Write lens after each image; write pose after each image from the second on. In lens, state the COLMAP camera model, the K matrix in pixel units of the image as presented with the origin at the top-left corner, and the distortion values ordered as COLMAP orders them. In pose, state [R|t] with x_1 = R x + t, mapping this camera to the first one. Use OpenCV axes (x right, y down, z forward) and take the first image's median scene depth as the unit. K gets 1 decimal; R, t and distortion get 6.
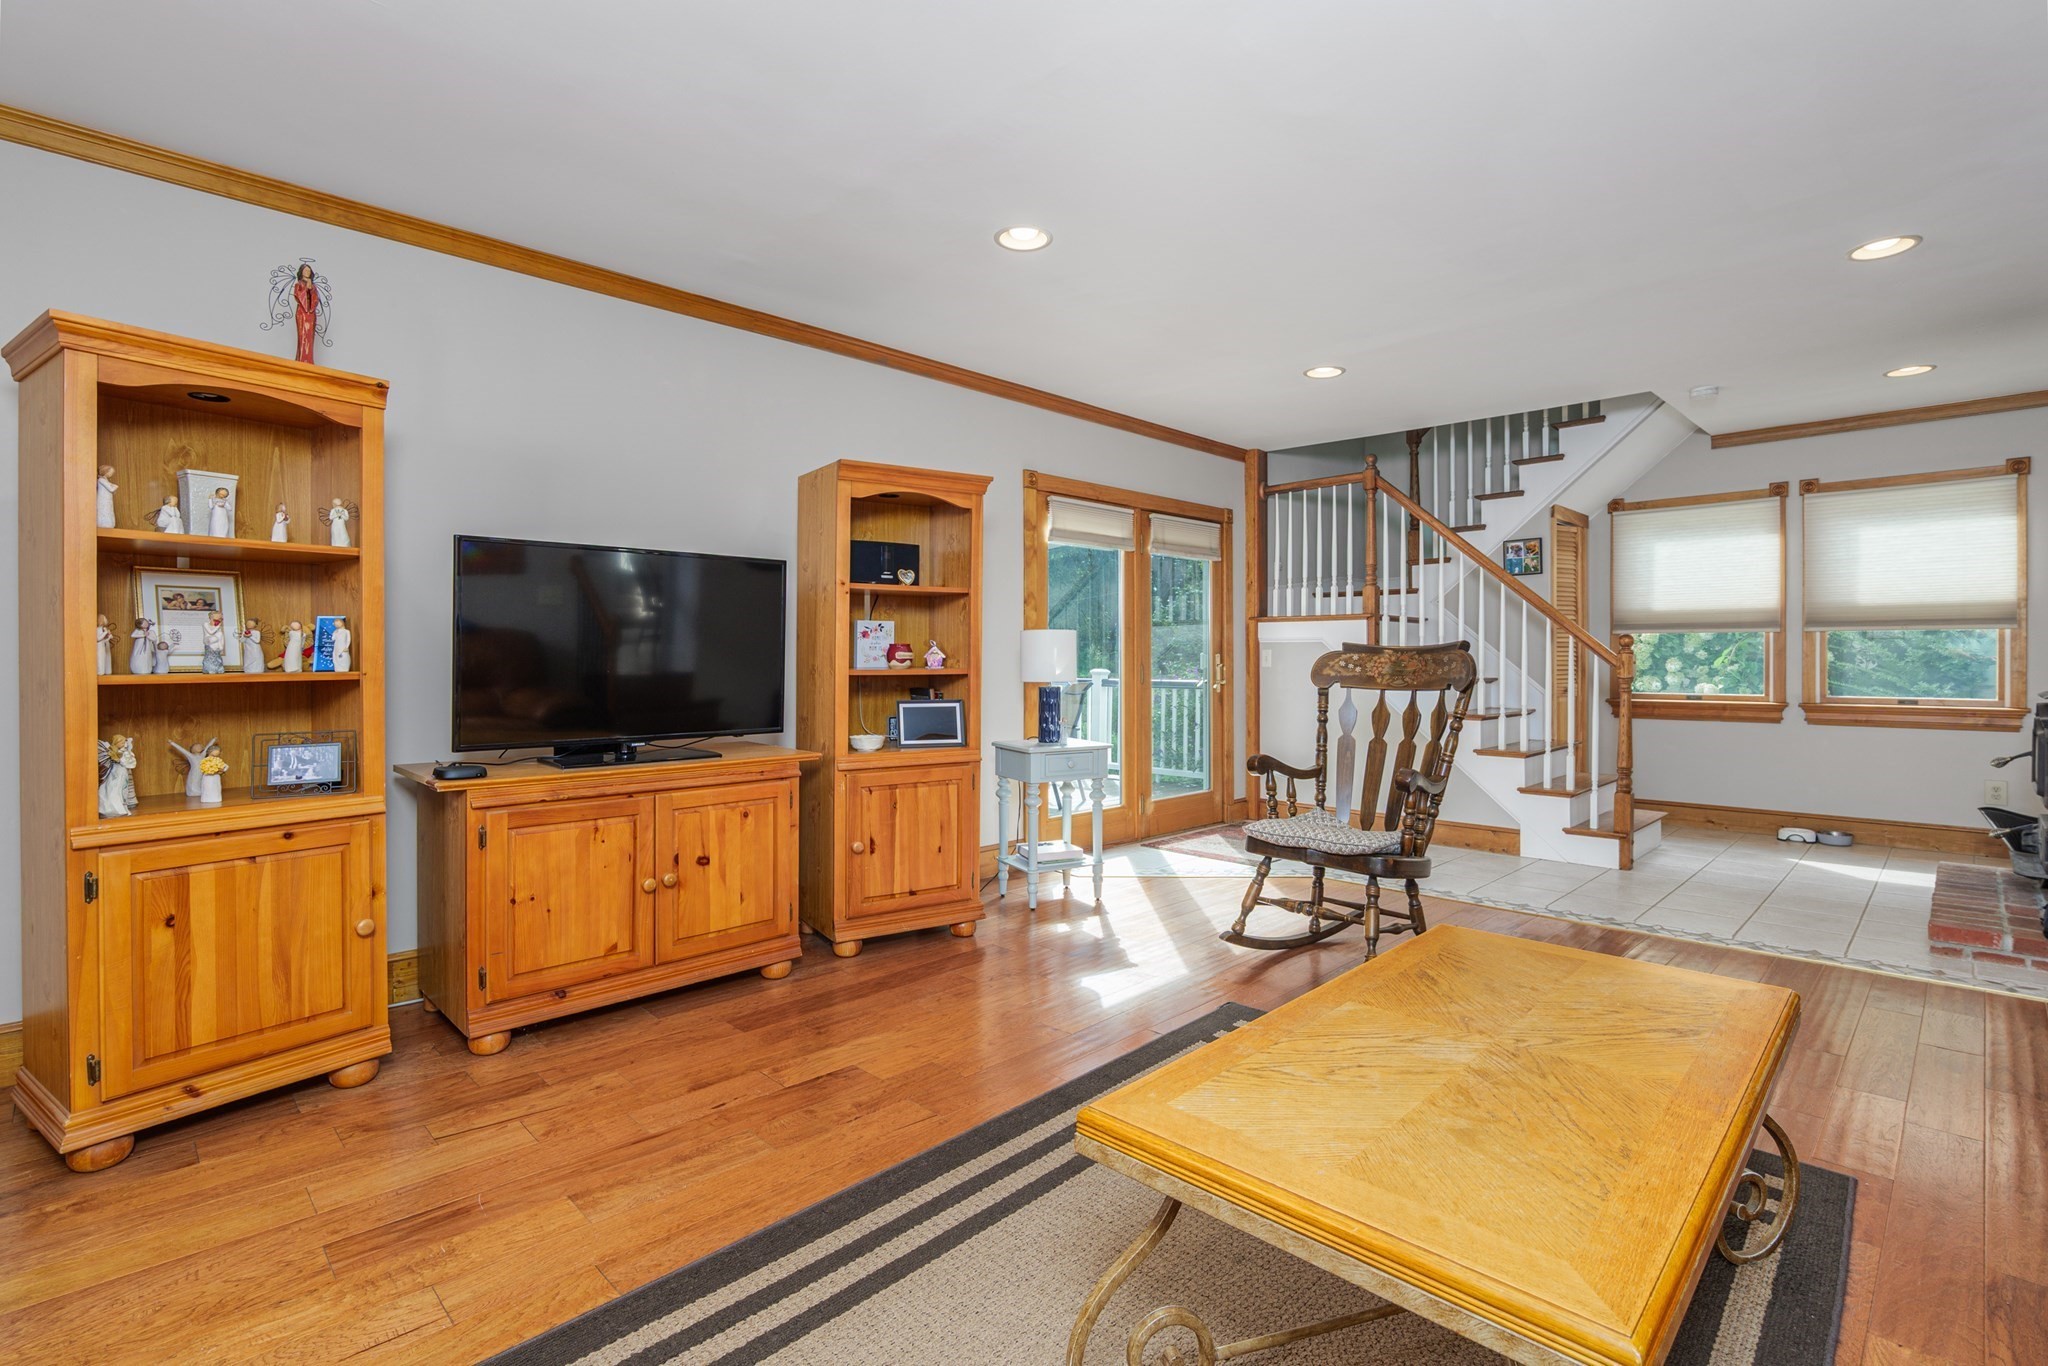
lens RADIAL K [[951.5, 0, 1021.5], [0, 951.5, 674.0], [0, 0, 1]] dist [-0.010243, -0.004213]
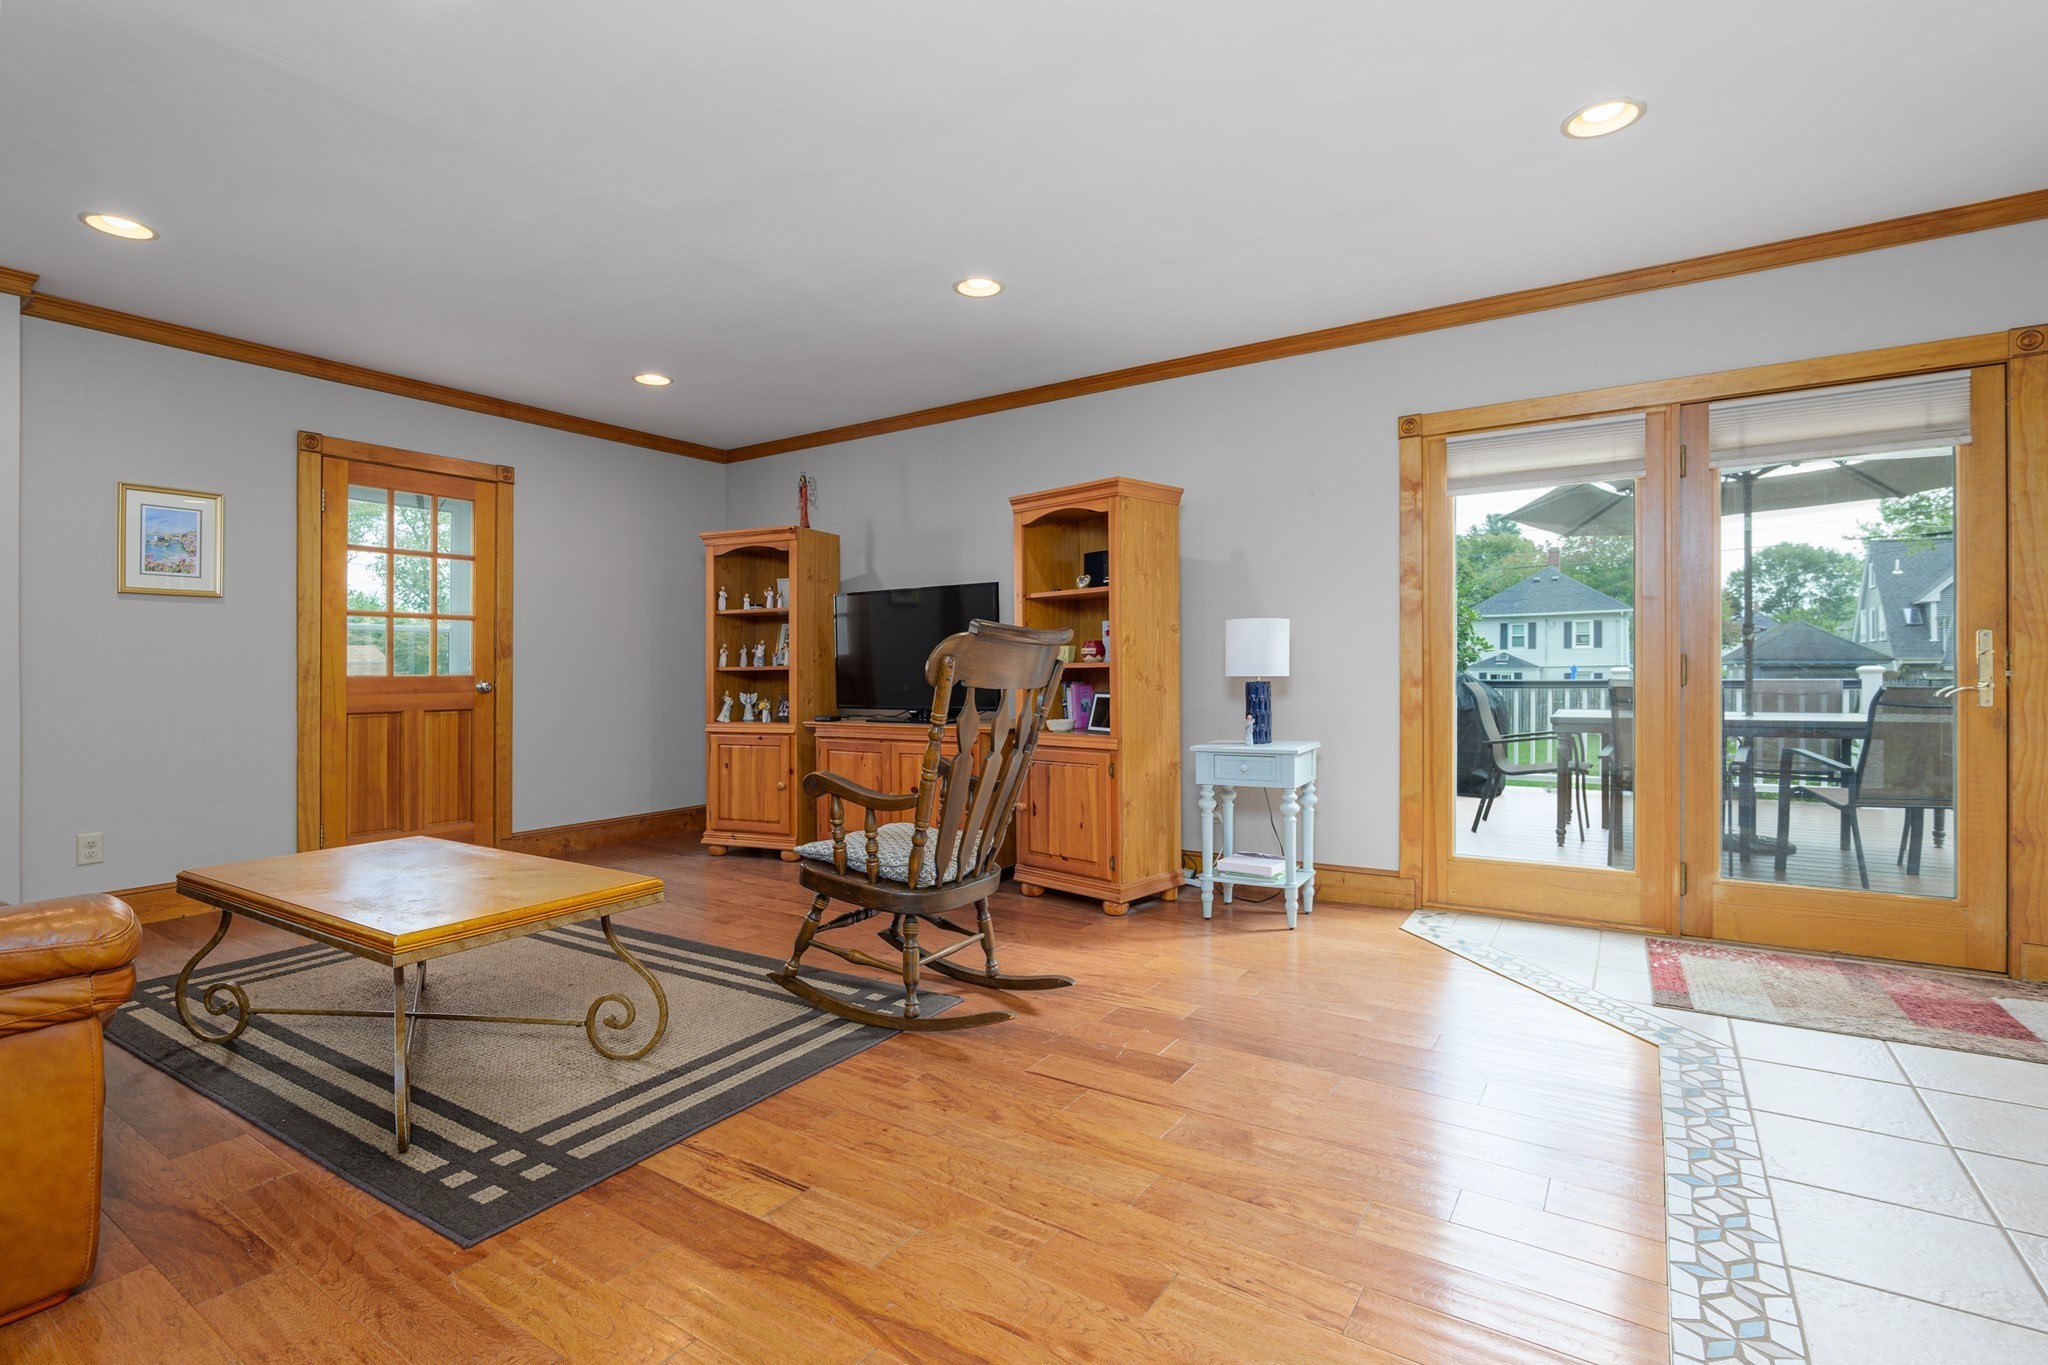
lens RADIAL K [[951.5, 0, 1026.2], [0, 951.5, 669.9], [0, 0, 1]] dist [-0.010243, -0.004213]
pose [[0.211759, -0.005462, -0.977307, 0.998645], [-0.007068, 0.999950, -0.007120, 0.012447], [0.977296, 0.008415, 0.211709, 0.713821]]
